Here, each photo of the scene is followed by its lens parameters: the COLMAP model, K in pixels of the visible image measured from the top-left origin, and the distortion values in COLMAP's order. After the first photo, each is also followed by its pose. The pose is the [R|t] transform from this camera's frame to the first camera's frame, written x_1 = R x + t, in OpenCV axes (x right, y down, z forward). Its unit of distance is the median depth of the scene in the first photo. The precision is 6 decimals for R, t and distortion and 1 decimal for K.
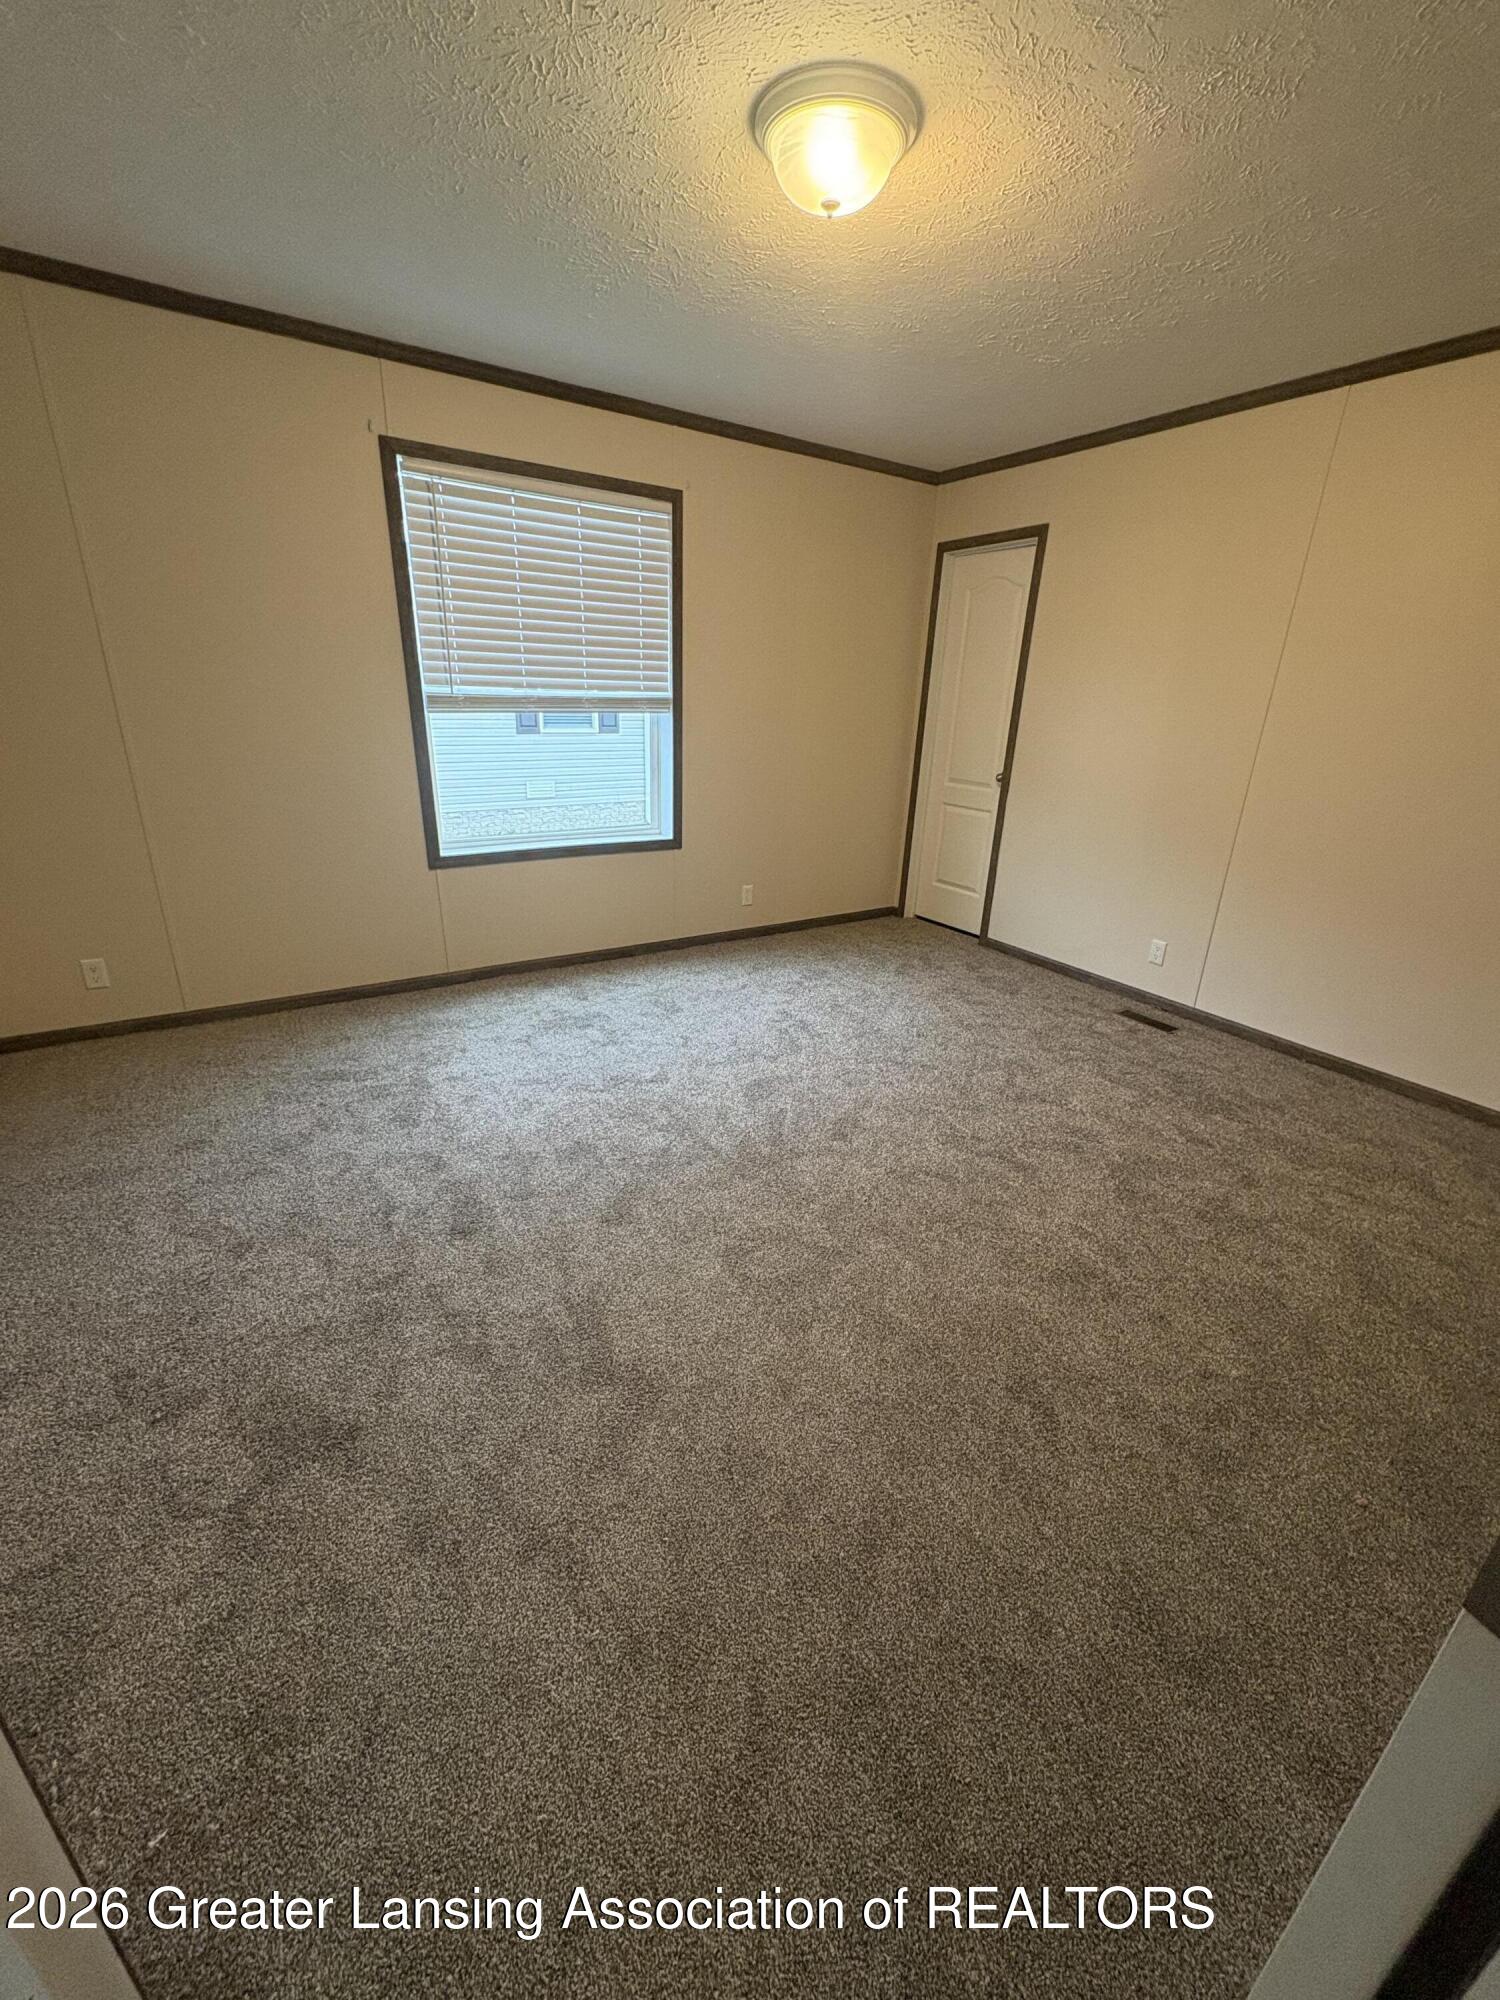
lens RADIAL K [[790.3, 0, 748.3], [0, 790.3, 1010.1], [0, 0, 1]] dist [0.000609, -0.000193]
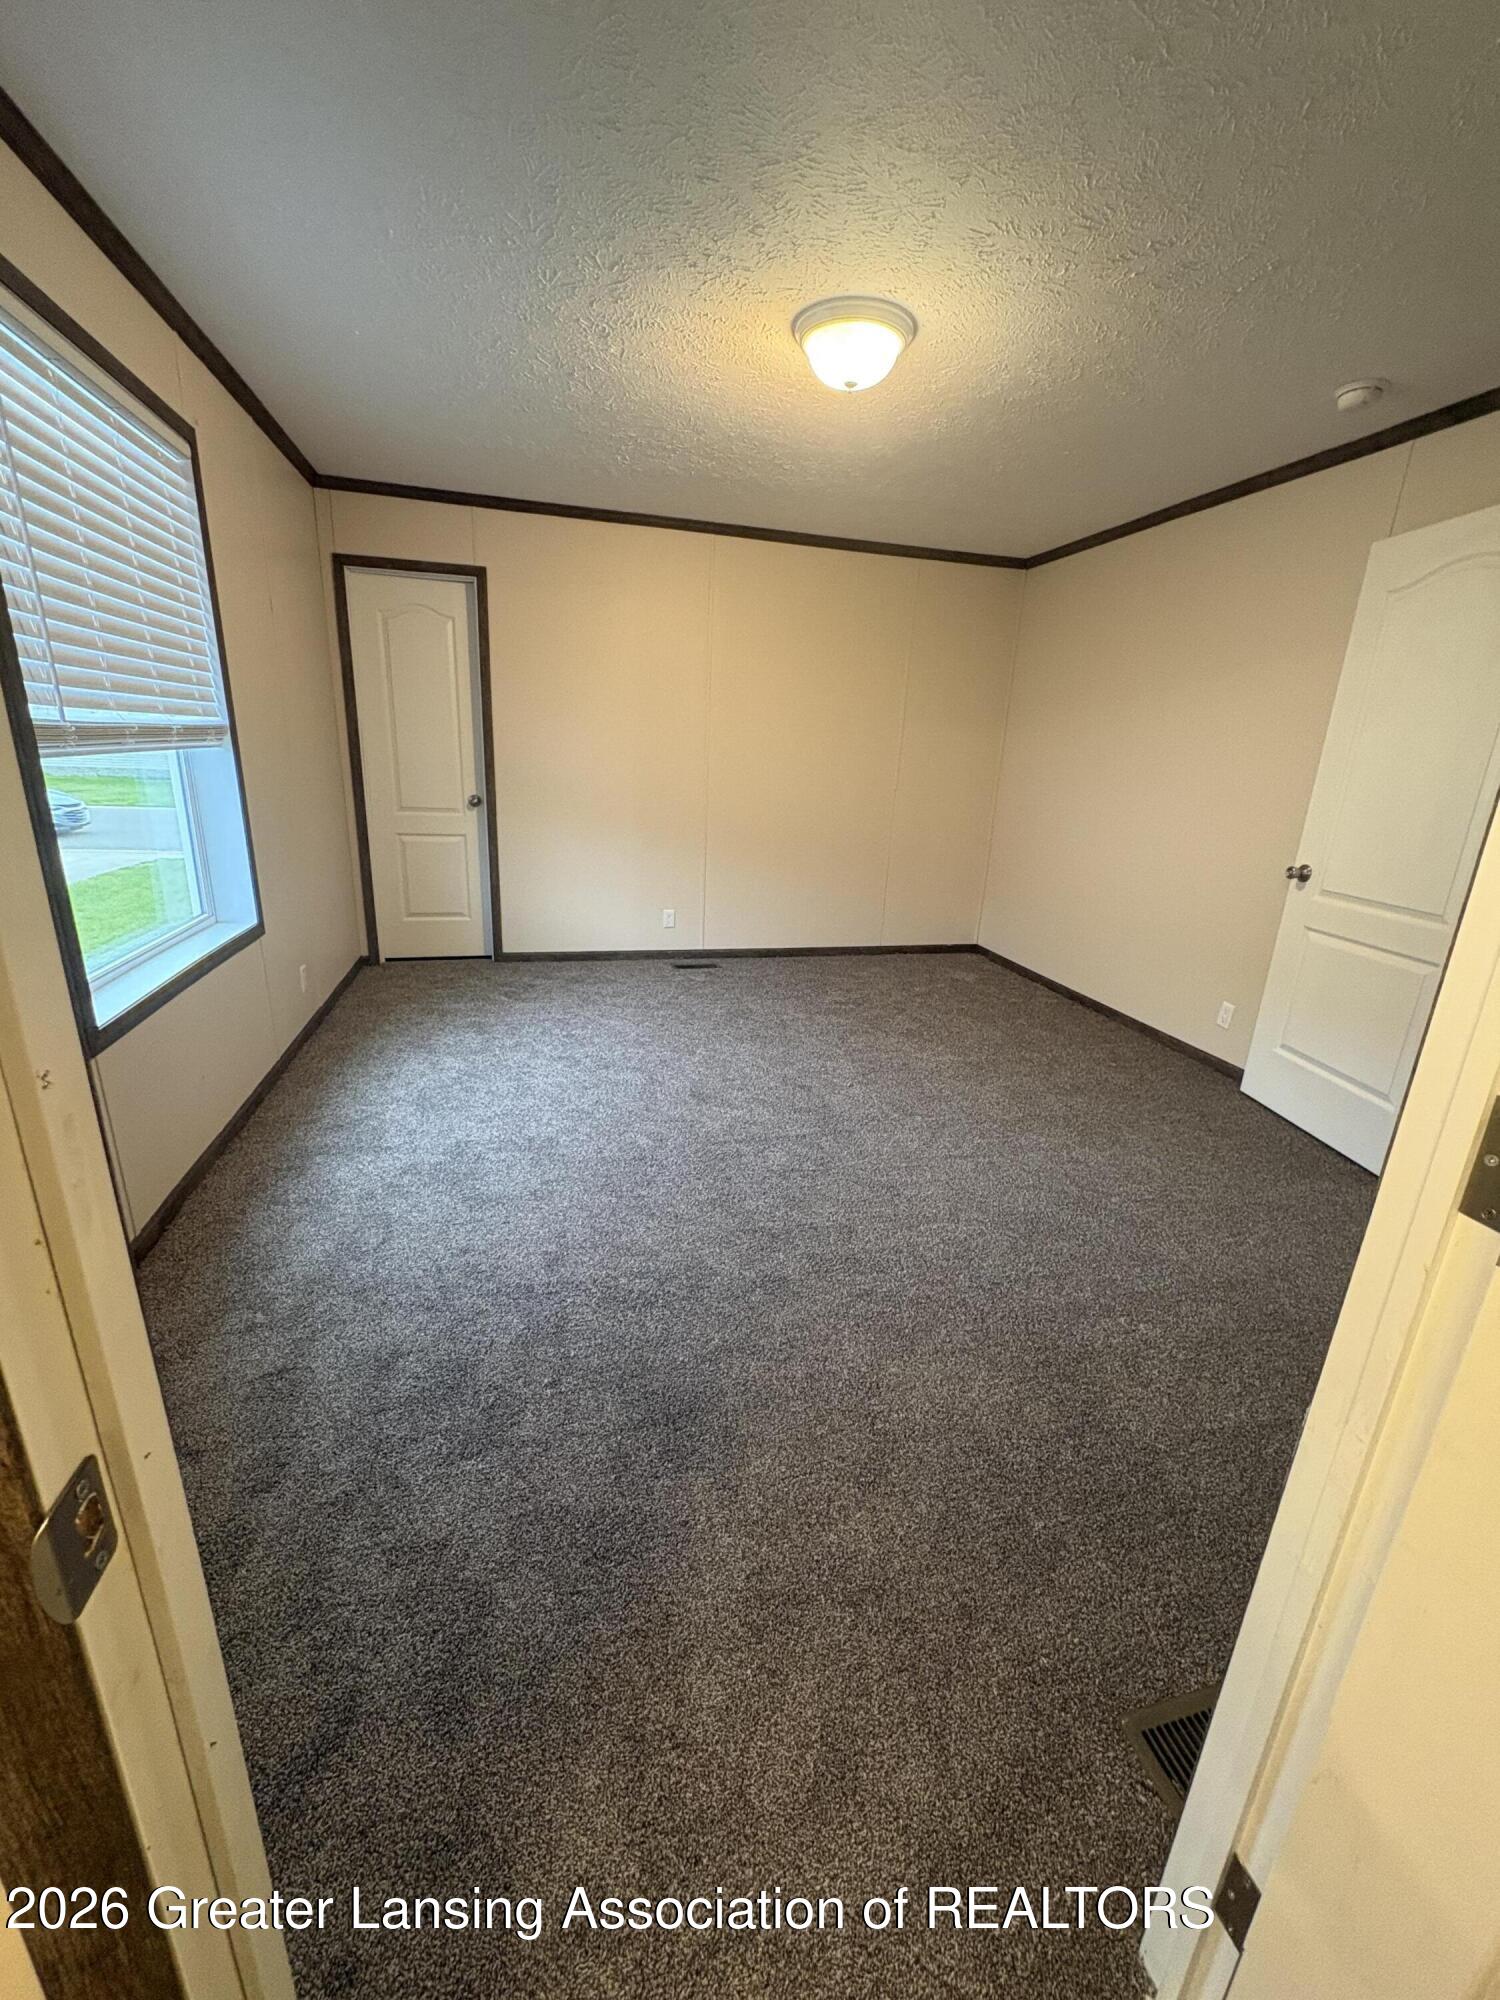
lens RADIAL K [[793.7, 0, 750.0], [0, 793.7, 1000.0], [0, 0, 1]] dist [0.026768, -0.010562]
pose [[0.322180, -0.304384, 0.896410, -0.677705], [0.324819, 0.924960, 0.197335, -0.166394], [-0.889209, 0.227593, 0.396873, 0.378885]]
